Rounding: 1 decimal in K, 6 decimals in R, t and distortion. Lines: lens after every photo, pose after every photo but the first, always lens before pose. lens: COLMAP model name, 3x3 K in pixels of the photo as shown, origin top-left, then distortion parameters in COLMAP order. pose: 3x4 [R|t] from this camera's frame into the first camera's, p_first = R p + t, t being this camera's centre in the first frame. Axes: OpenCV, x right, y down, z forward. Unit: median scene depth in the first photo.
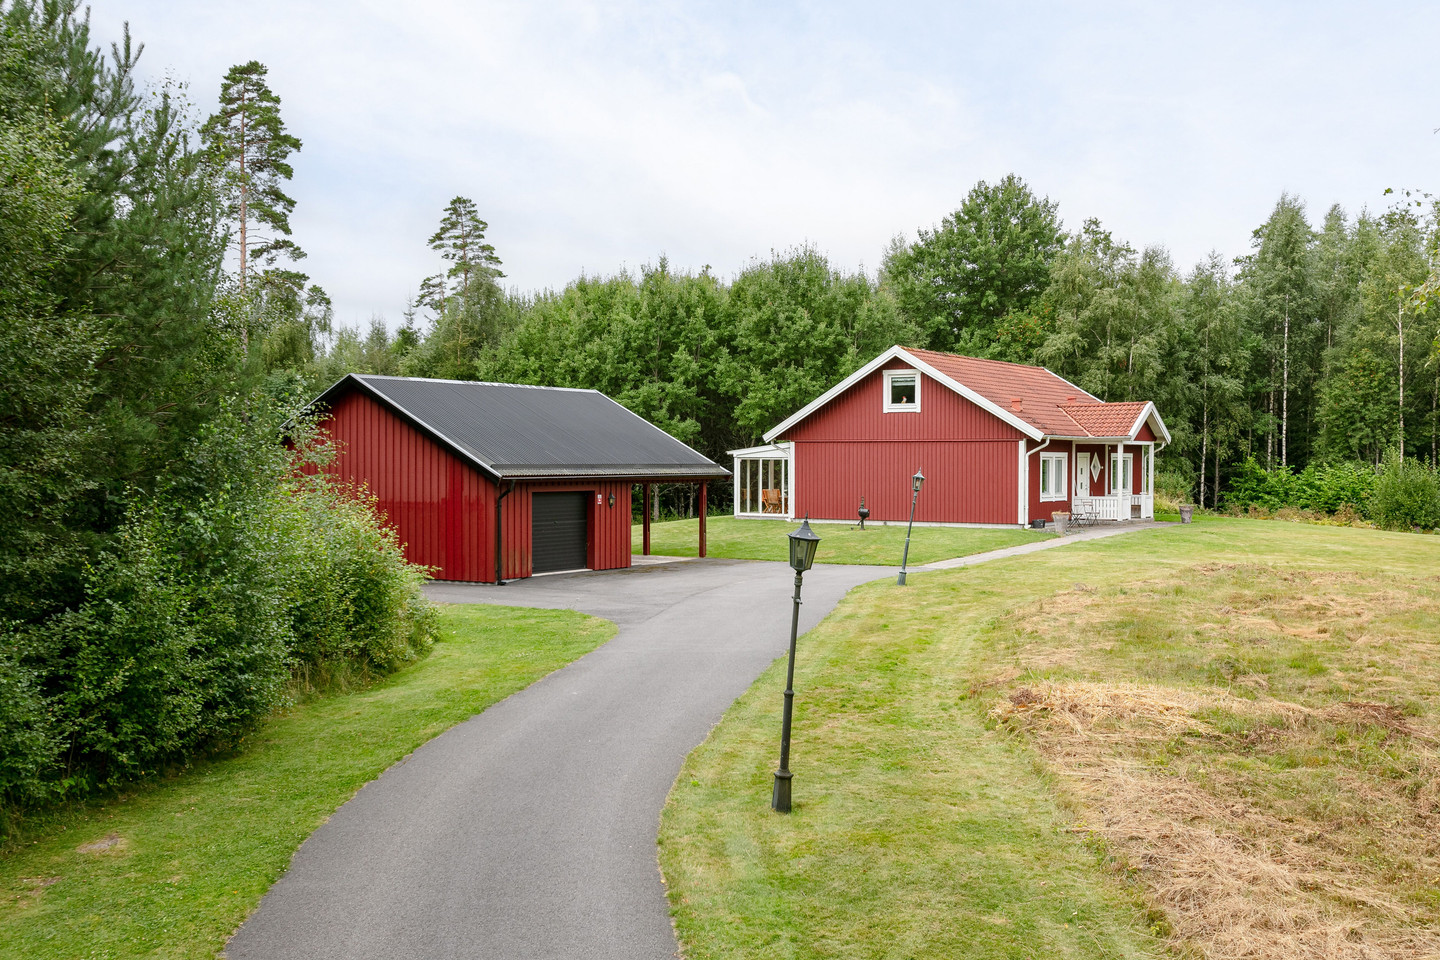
lens RADIAL K [[1492.0, 0, 719.6], [0, 1492.0, 467.3], [0, 0, 1]] dist [-0.001259, 0.000000]
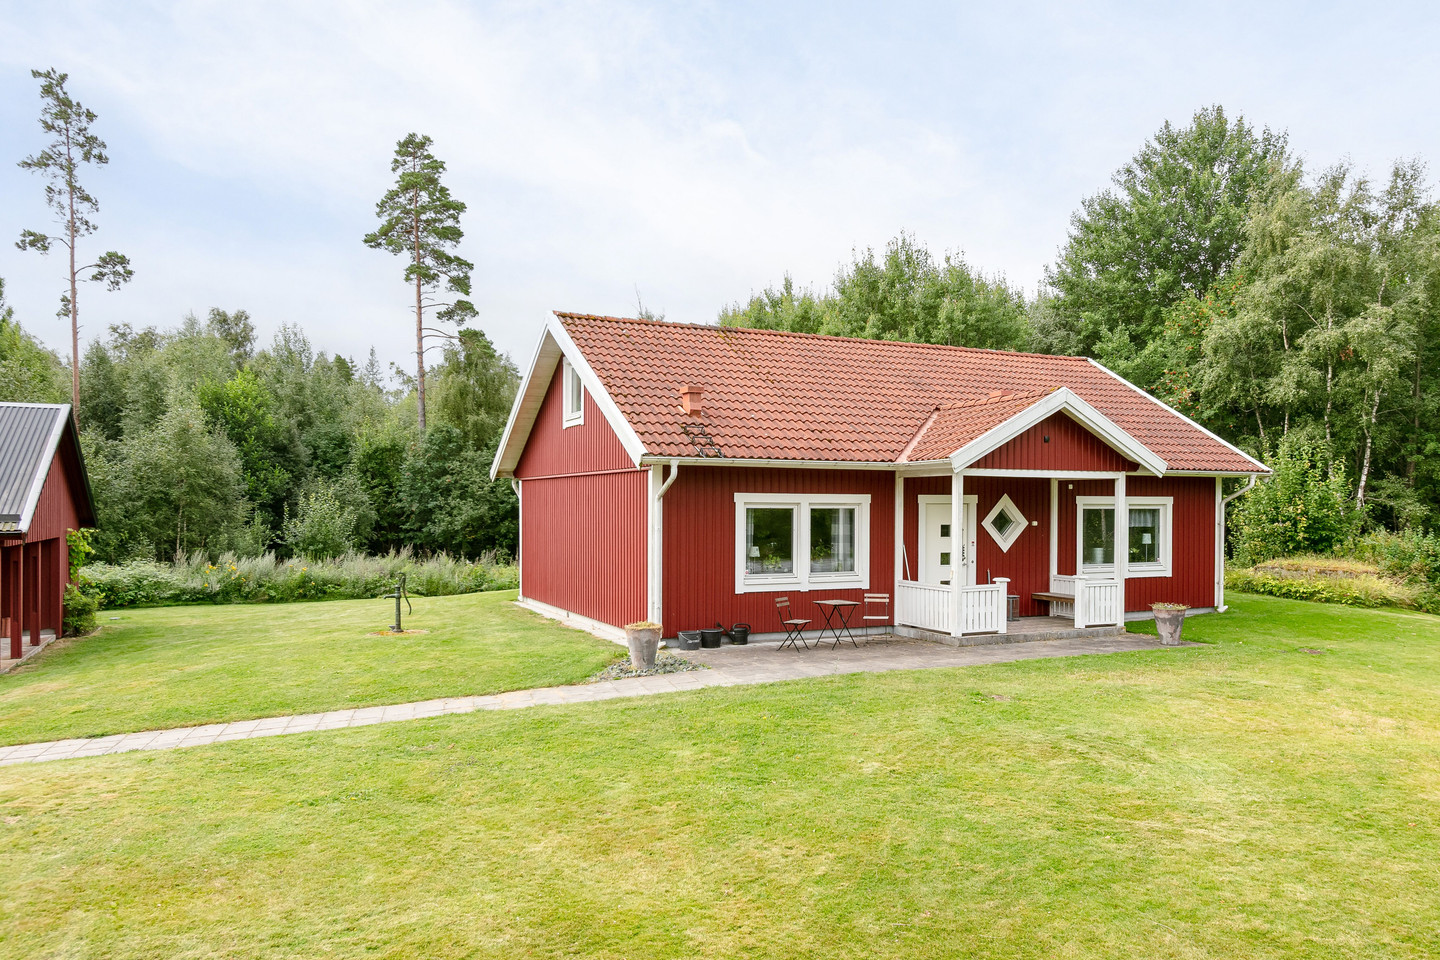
lens RADIAL K [[1032.8, 0, 745.2], [0, 1032.8, 506.3], [0, 0, 1]] dist [0.002242, -0.002939]
pose [[0.853750, 0.001170, -0.520683, 0.280881], [-0.003837, 0.999984, -0.004046, -0.003097], [0.520670, 0.005452, 0.853741, 0.500601]]
